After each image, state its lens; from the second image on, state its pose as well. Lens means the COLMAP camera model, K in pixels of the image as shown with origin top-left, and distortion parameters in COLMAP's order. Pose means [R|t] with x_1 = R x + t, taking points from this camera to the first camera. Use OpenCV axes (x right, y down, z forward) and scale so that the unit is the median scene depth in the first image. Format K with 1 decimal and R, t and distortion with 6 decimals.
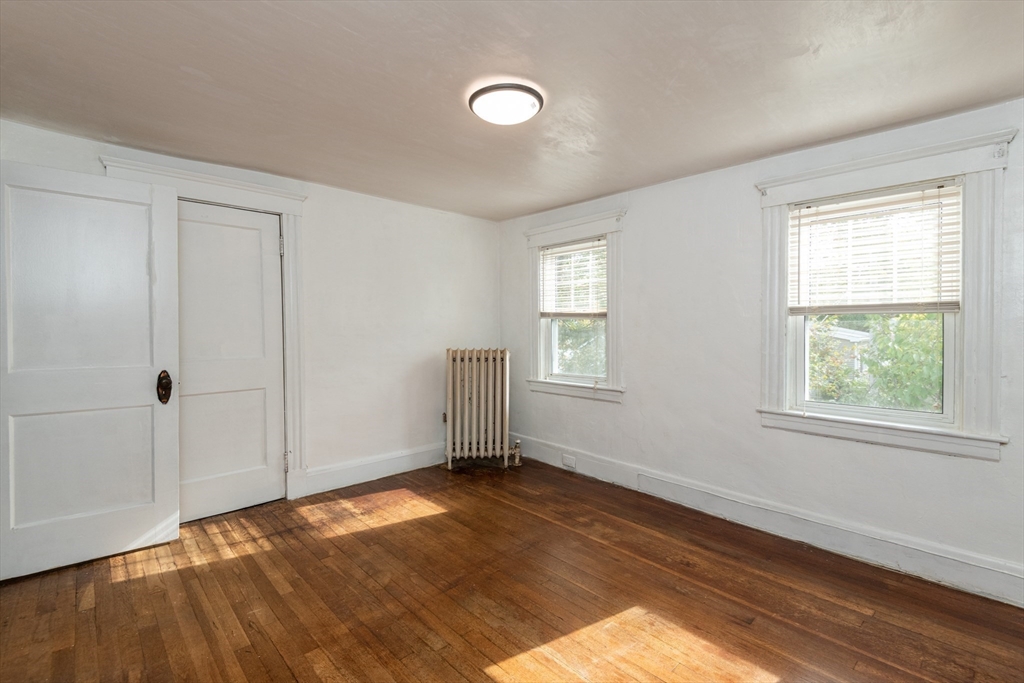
lens RADIAL K [[469.9, 0, 513.7], [0, 469.9, 337.0], [0, 0, 1]] dist [0.023870, -0.008913]
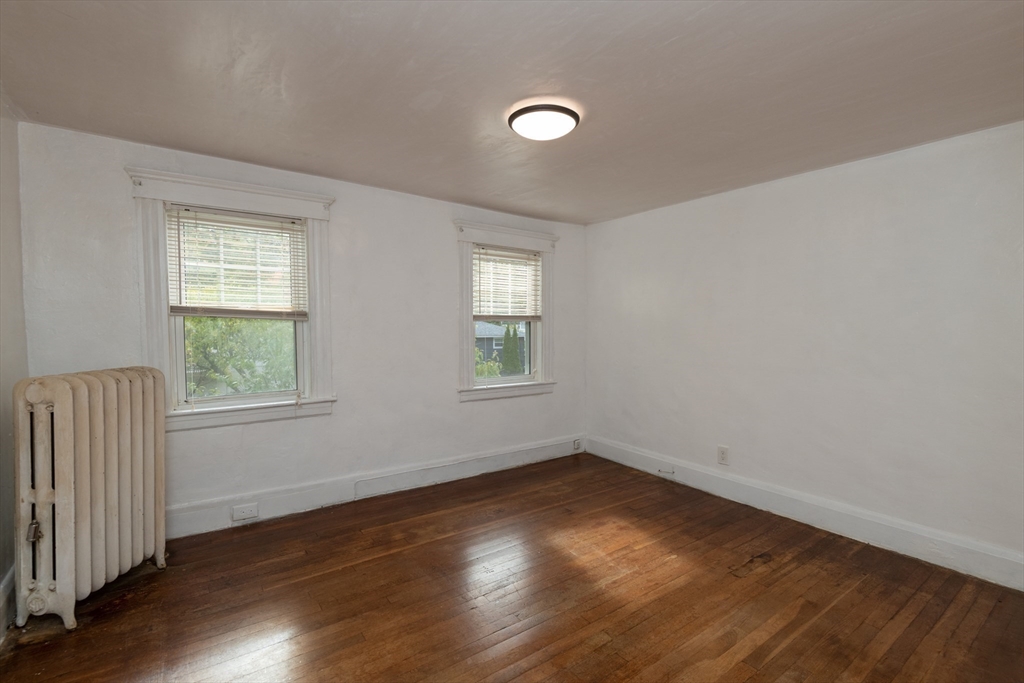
lens RADIAL K [[469.9, 0, 512.9], [0, 469.9, 334.7], [0, 0, 1]] dist [0.023870, -0.008913]
pose [[0.112869, -0.027454, 0.993231, -0.792982], [0.010834, 0.999593, 0.026399, -0.038781], [-0.993551, 0.007781, 0.113120, 0.700680]]
